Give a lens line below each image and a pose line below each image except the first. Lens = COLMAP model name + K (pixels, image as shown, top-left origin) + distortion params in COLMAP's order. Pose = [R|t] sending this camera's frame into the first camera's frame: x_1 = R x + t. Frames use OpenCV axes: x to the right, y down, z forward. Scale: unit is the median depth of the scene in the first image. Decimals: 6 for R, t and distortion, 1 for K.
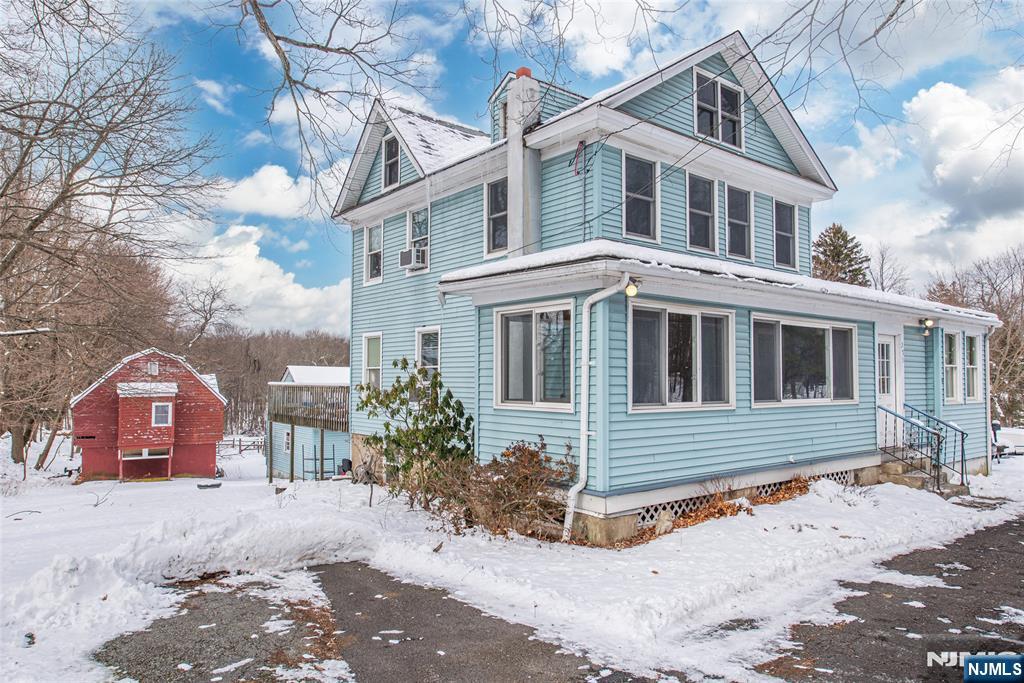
lens RADIAL K [[689.3, 0, 513.8], [0, 689.3, 343.8], [0, 0, 1]] dist [-0.000005, 0.000665]
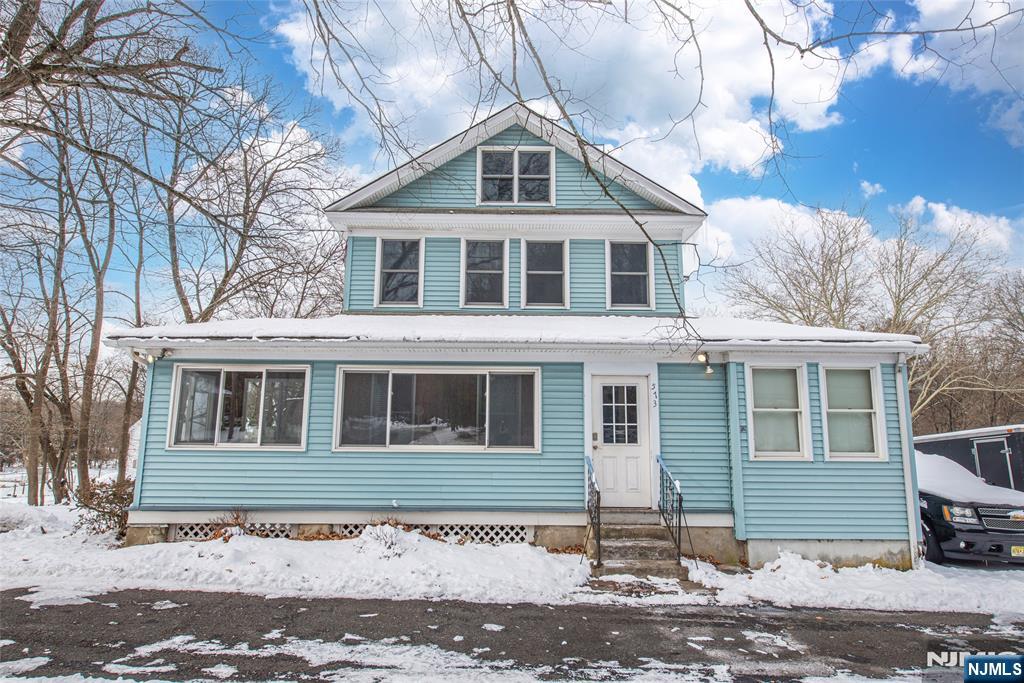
lens RADIAL K [[560.3, 0, 512.7], [0, 560.3, 342.0], [0, 0, 1]] dist [0.003068, 0.000371]
pose [[0.776679, -0.089851, -0.623456, 1.223052], [0.024934, 0.993384, -0.112102, 0.028219], [0.629403, 0.071522, 0.773780, 0.500601]]
